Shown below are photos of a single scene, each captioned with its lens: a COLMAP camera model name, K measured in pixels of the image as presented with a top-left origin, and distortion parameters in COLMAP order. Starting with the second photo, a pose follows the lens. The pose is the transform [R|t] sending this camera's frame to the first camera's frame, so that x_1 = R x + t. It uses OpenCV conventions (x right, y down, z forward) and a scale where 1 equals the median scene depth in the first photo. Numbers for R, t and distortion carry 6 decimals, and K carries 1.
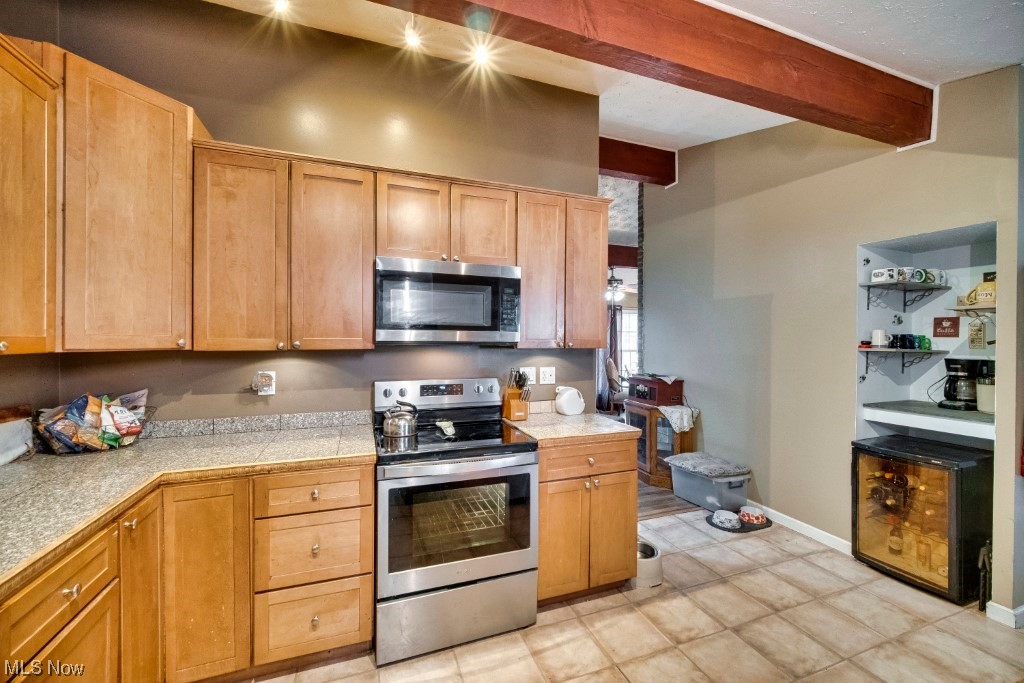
lens RADIAL K [[391.2, 0, 503.3], [0, 391.2, 341.7], [0, 0, 1]] dist [-0.026516, -0.000244]
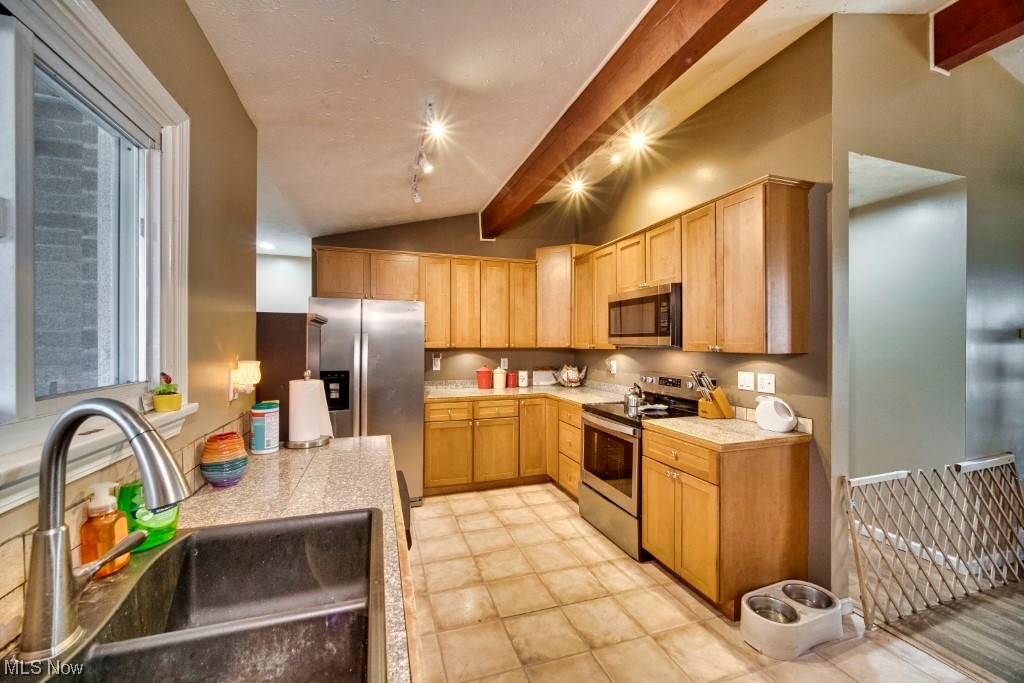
lens RADIAL K [[391.2, 0, 509.4], [0, 391.2, 344.7], [0, 0, 1]] dist [-0.026516, -0.000244]
pose [[-0.011691, 0.002646, -0.999928, 1.304085], [-0.007962, 0.999965, 0.002739, -0.000639], [0.999900, 0.007994, -0.011670, 0.539622]]
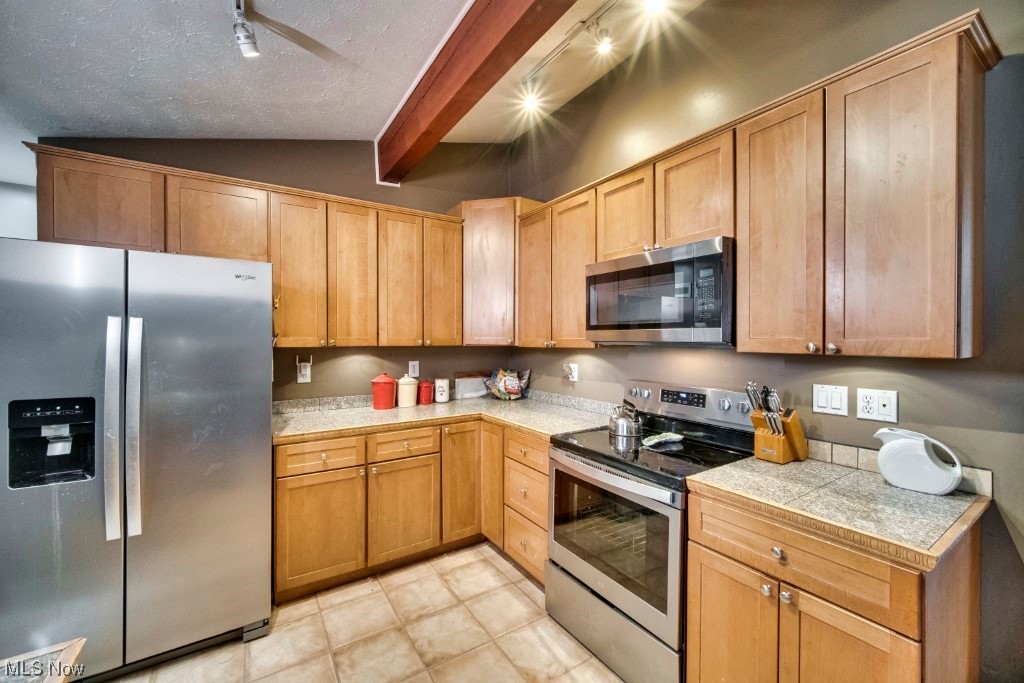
lens RADIAL K [[391.2, 0, 517.4], [0, 391.2, 342.5], [0, 0, 1]] dist [-0.026516, -0.000244]
pose [[0.256513, 0.006542, -0.966519, 0.654796], [-0.006206, 0.999968, 0.005121, -0.000880], [0.966521, 0.004685, 0.256546, 0.483189]]
